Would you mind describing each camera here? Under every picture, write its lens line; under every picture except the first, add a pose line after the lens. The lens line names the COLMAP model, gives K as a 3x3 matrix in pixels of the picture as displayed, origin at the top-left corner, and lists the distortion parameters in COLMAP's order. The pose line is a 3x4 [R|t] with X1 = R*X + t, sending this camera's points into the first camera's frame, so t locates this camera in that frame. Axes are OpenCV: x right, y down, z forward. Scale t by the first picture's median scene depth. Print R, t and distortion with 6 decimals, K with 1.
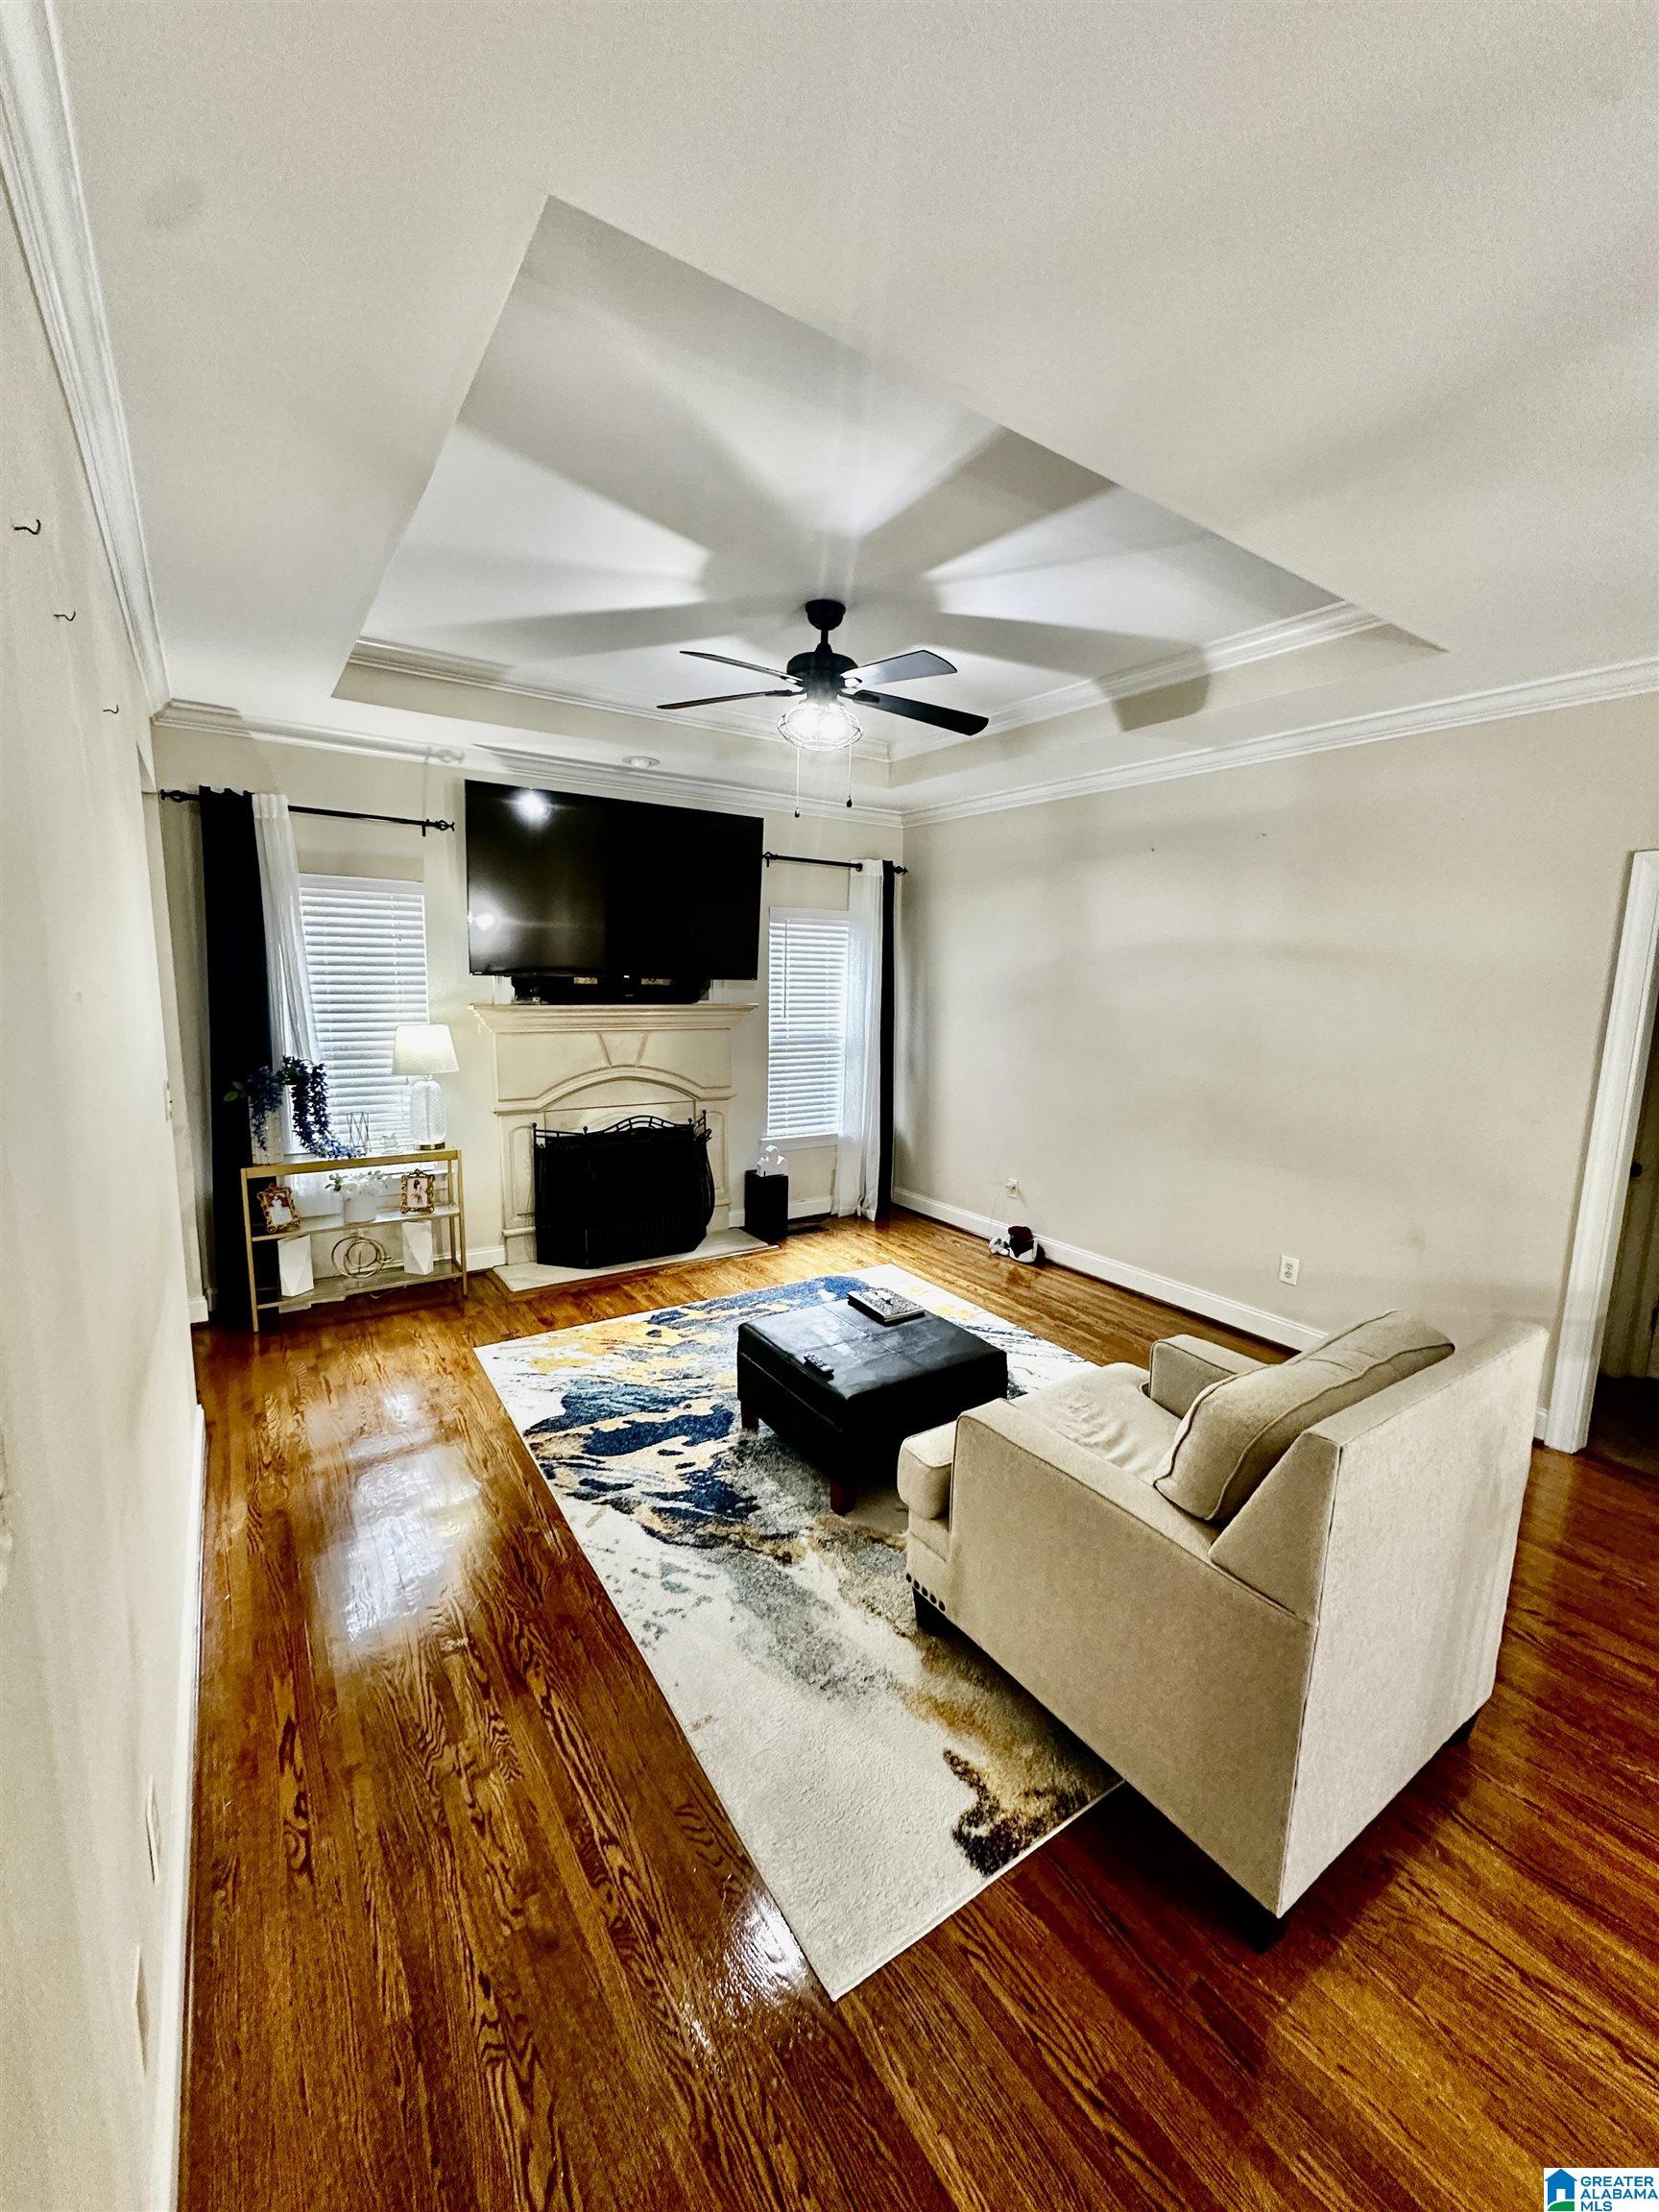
lens RADIAL K [[883.2, 0, 829.5], [0, 883.2, 1106.0], [0, 0, 1]] dist [-0.000579, 0.000022]
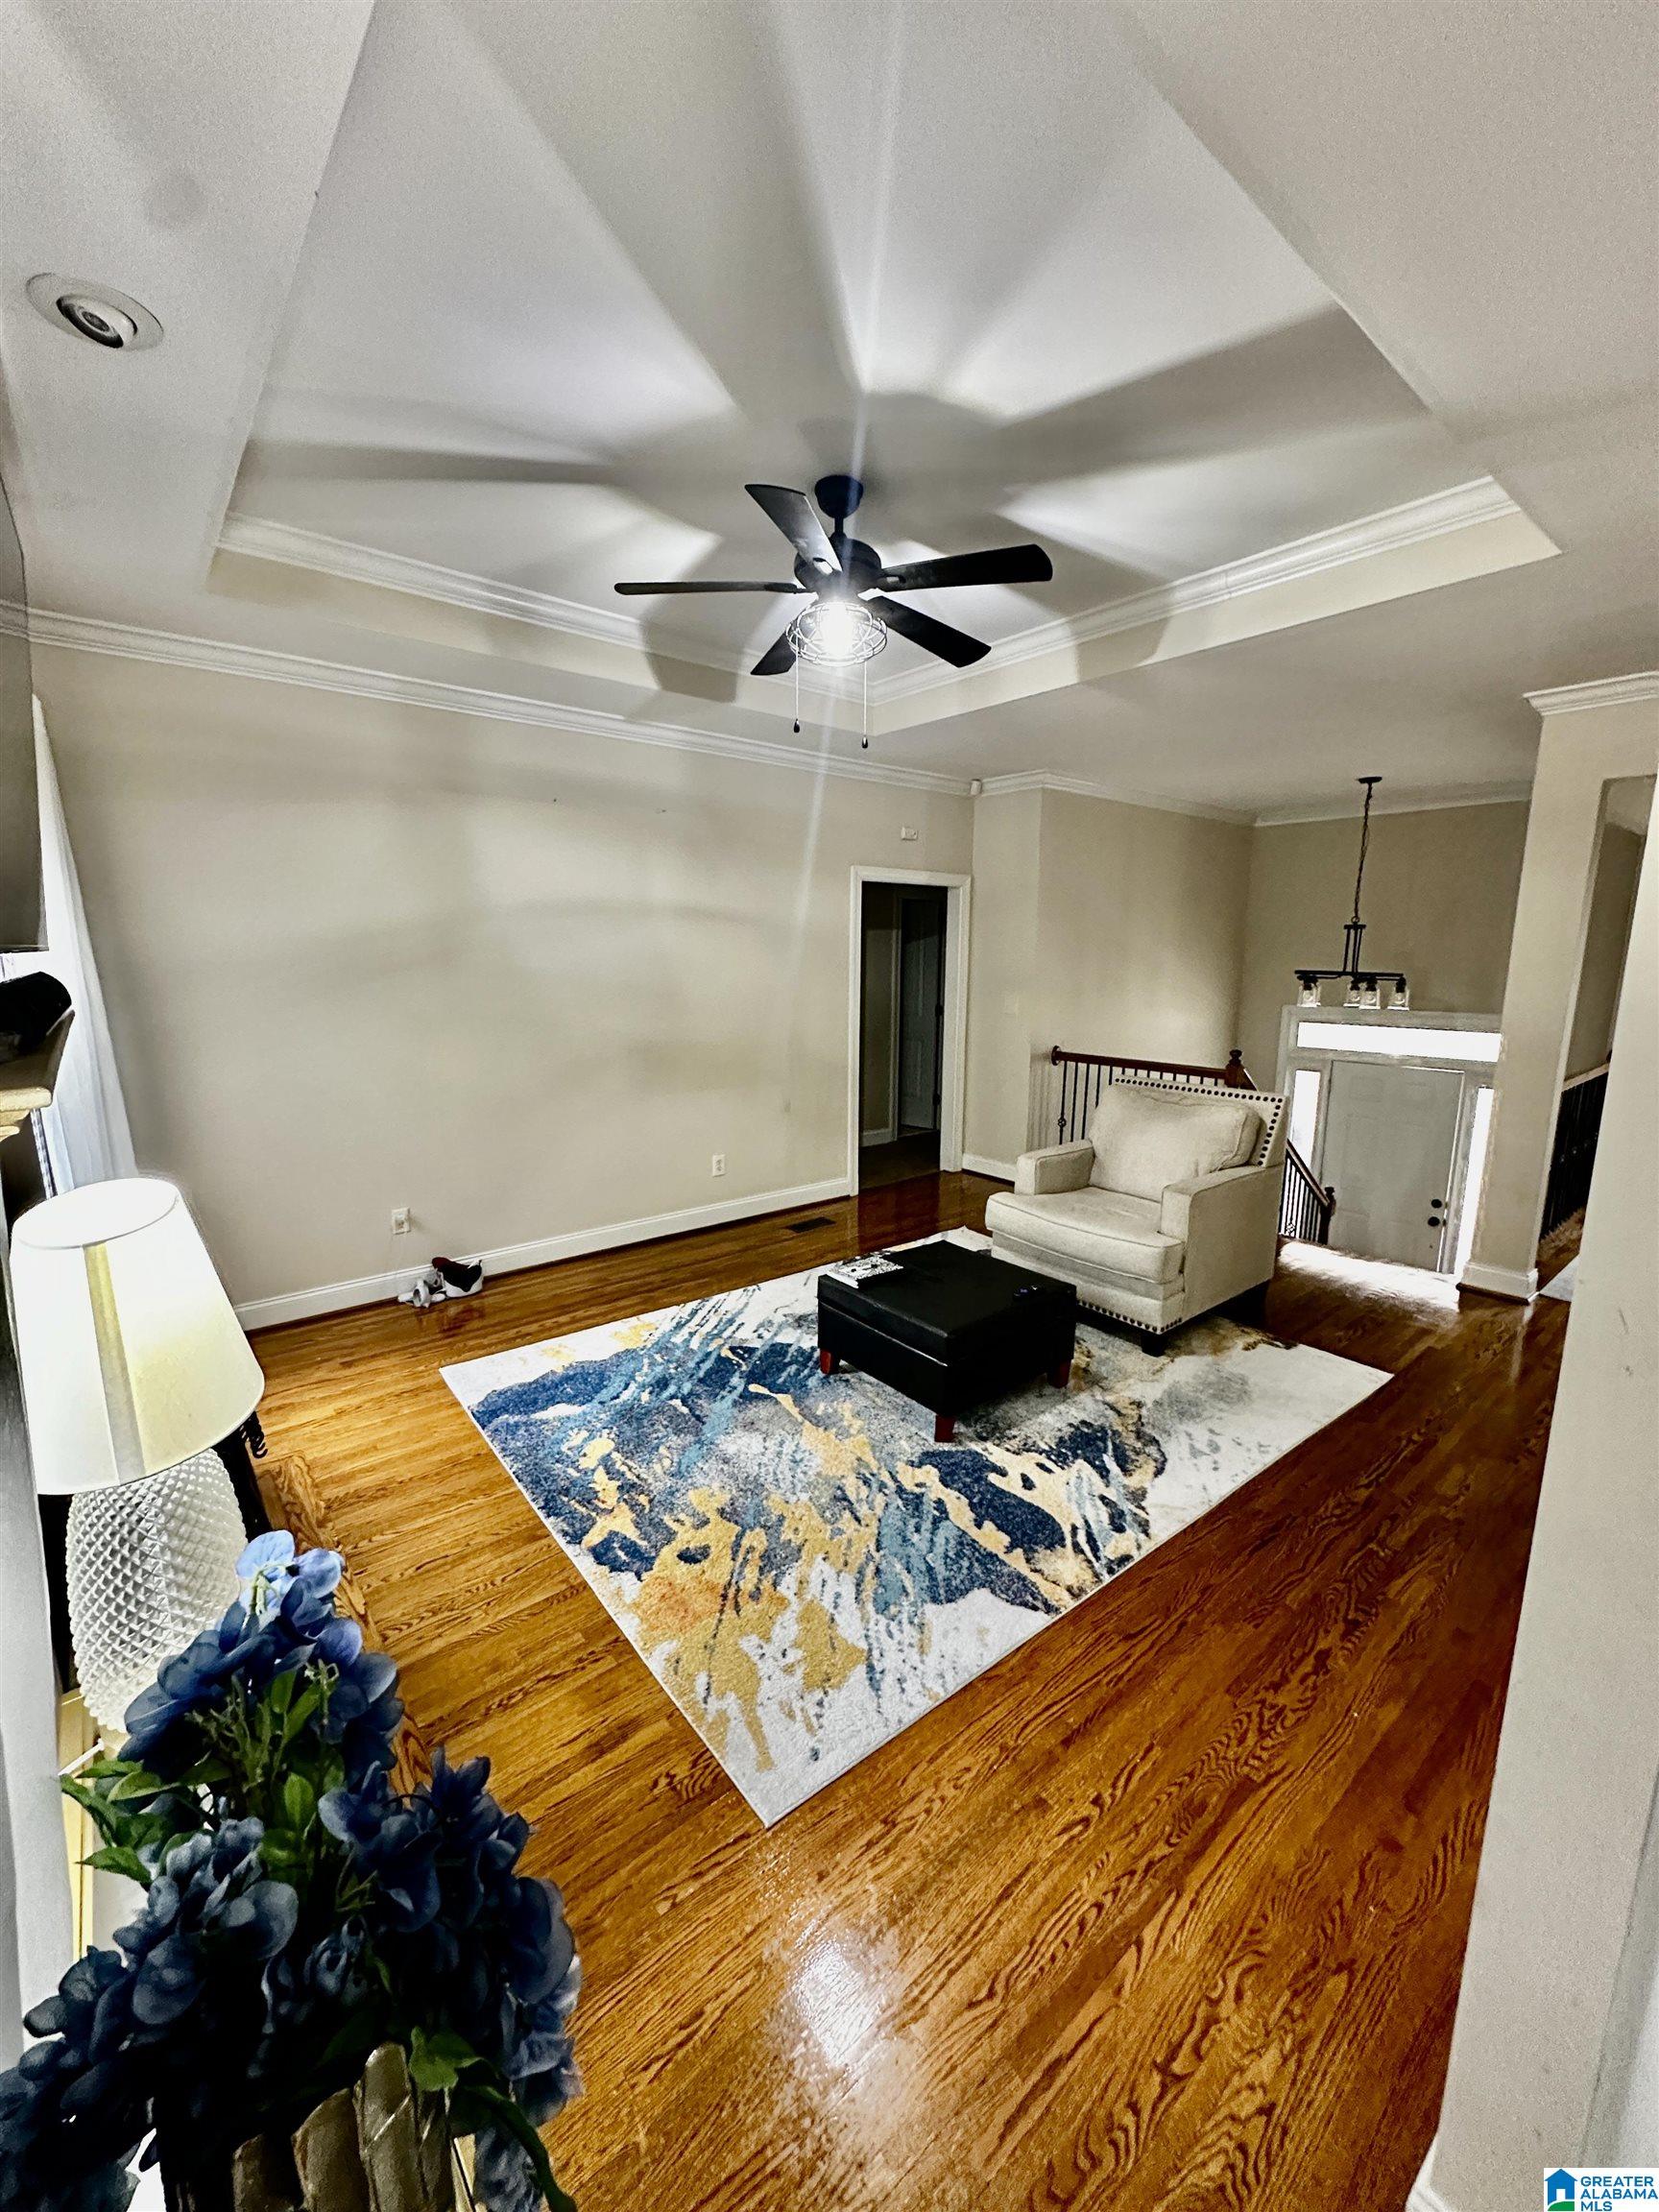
lens RADIAL K [[883.2, 0, 829.5], [0, 883.2, 1106.0], [0, 0, 1]] dist [-0.000579, 0.000022]
pose [[-0.094691, -0.197866, 0.975645, -0.883973], [0.140866, 0.967524, 0.209890, -0.174363], [-0.985490, 0.157310, -0.063743, 1.104305]]
